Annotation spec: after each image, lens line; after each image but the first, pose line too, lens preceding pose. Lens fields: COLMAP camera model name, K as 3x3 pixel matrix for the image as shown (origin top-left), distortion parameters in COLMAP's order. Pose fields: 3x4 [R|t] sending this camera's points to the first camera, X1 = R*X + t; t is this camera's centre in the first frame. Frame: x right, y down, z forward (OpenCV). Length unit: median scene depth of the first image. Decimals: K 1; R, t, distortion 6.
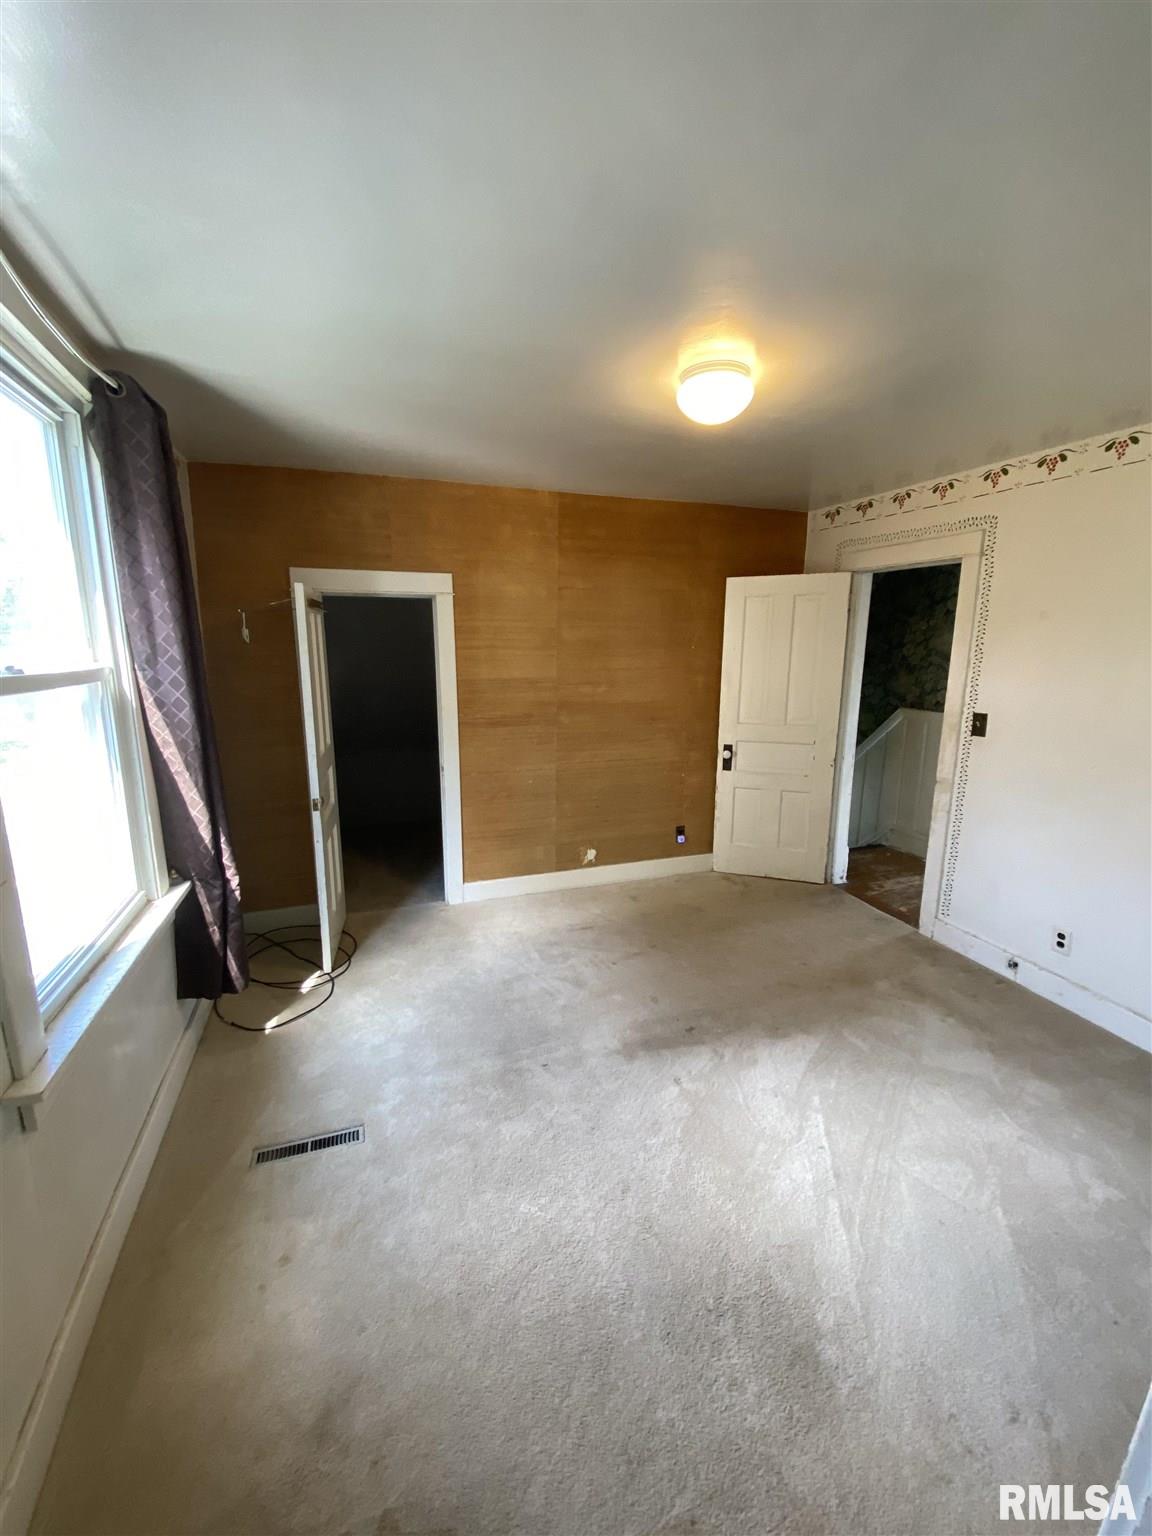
lens RADIAL K [[619.4, 0, 576.0], [0, 619.4, 768.0], [0, 0, 1]] dist [0.050760, -0.038567]
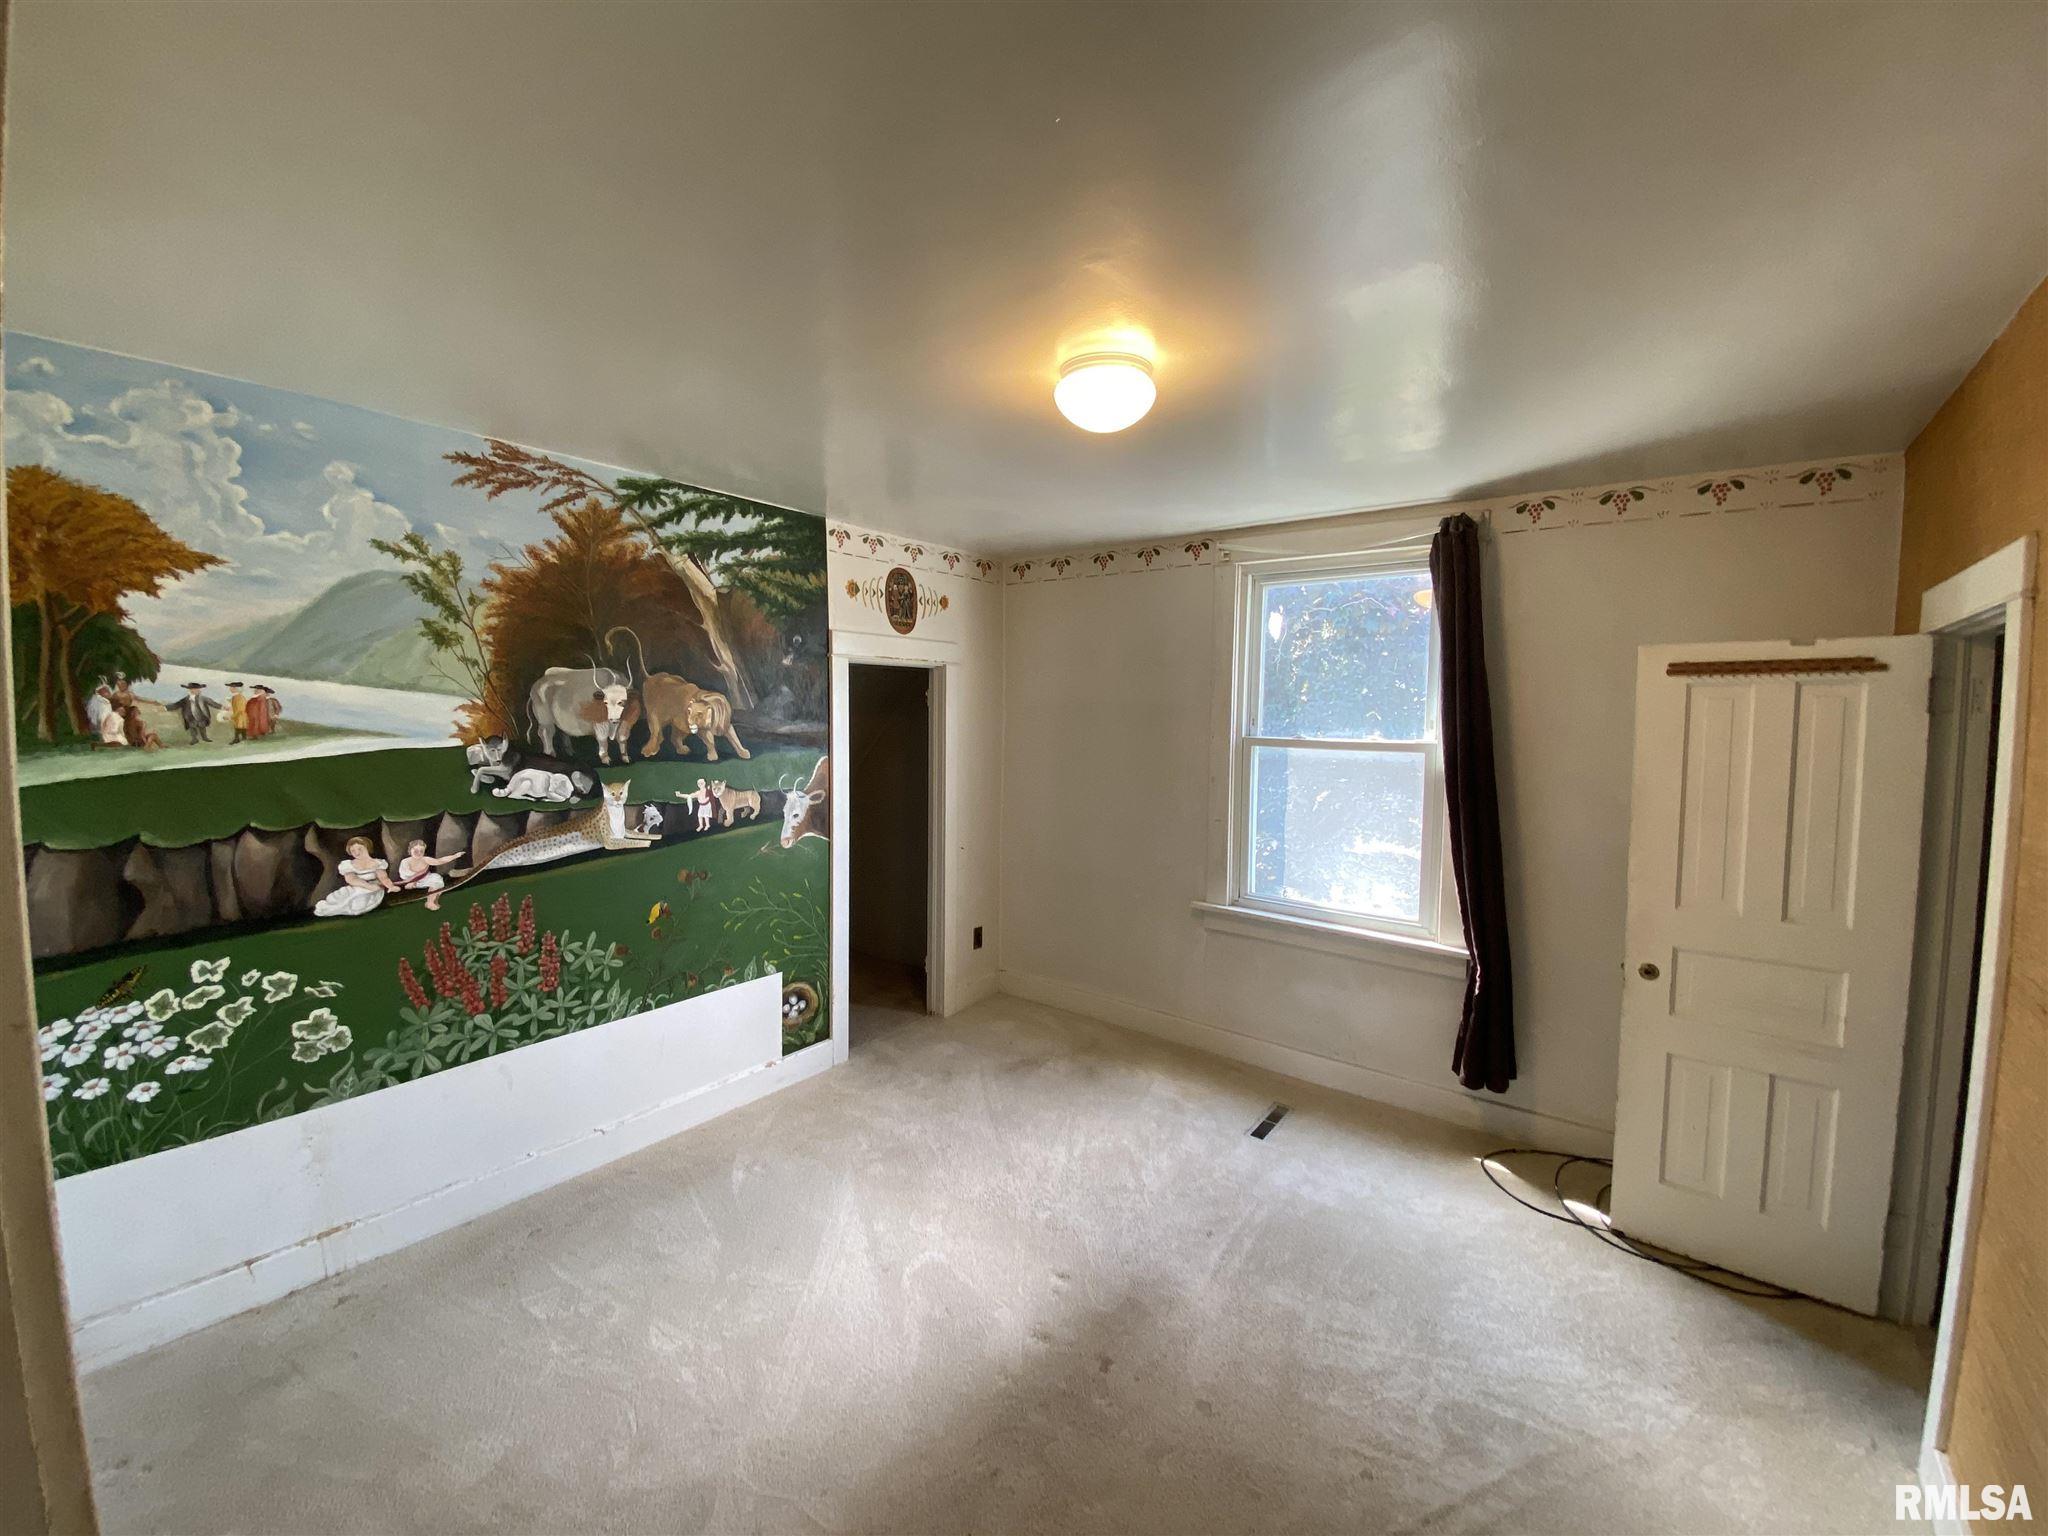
lens RADIAL K [[825.8, 0, 1034.1], [0, 825.8, 766.4], [0, 0, 1]] dist [0.050760, -0.038567]
pose [[-0.826669, 0.018090, -0.562398, 0.593155], [-0.125514, 0.968372, 0.215641, -0.254477], [0.548511, 0.248853, -0.798253, 1.293205]]
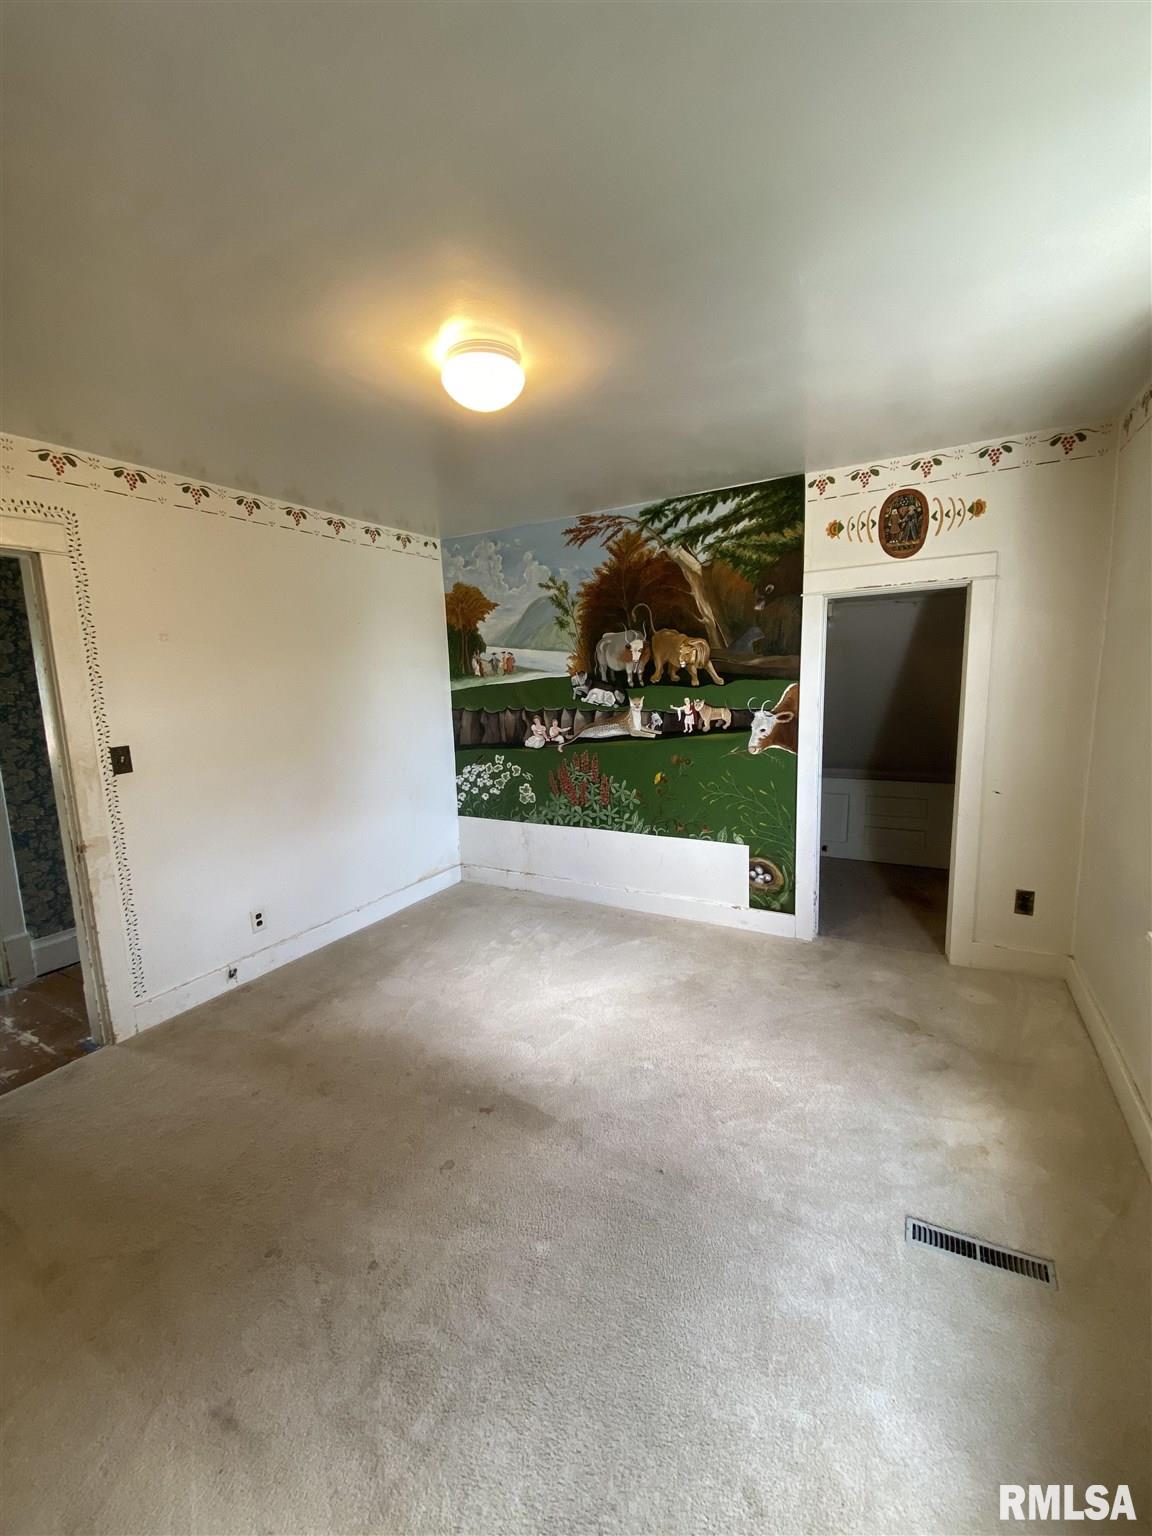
lens RADIAL K [[619.4, 0, 576.0], [0, 619.4, 768.0], [0, 0, 1]] dist [0.050760, -0.038567]
pose [[-0.666855, -0.102388, 0.738120, -0.418636], [0.172828, 0.942258, 0.286846, -0.208392], [-0.724869, 0.318853, -0.610654, 1.140963]]
